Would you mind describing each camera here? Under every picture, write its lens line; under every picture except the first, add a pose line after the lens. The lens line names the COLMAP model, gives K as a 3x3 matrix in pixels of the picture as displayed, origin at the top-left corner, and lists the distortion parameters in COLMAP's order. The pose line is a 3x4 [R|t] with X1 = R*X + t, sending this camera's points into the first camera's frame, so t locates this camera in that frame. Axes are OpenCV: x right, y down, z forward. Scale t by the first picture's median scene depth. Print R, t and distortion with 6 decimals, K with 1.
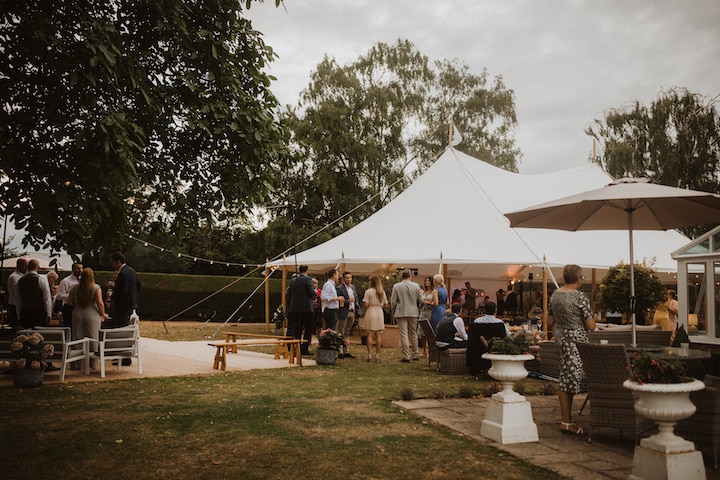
lens RADIAL K [[726.2, 0, 369.5], [0, 726.2, 239.0], [0, 0, 1]] dist [-0.002585, 0.001414]
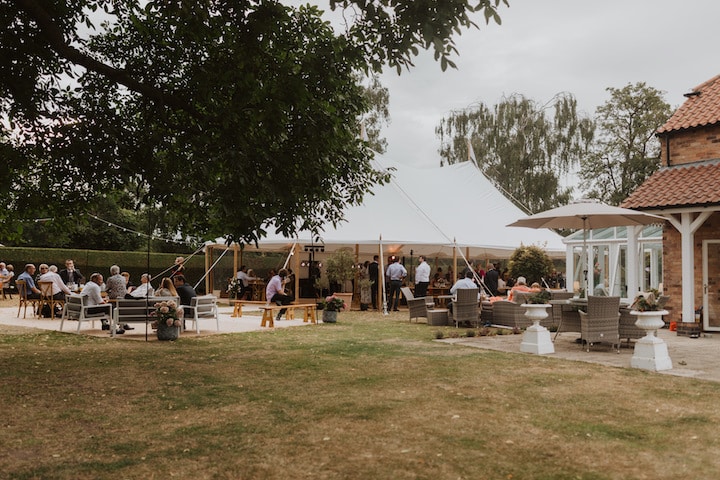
lens RADIAL K [[775.5, 0, 360.0], [0, 775.5, 240.0], [0, 0, 1]] dist [-0.003251, -0.004824]
pose [[0.958795, 0.004383, 0.284064, -0.428280], [-0.016187, 0.999100, 0.039218, -0.033926], [-0.283636, -0.042200, 0.958003, -0.370547]]
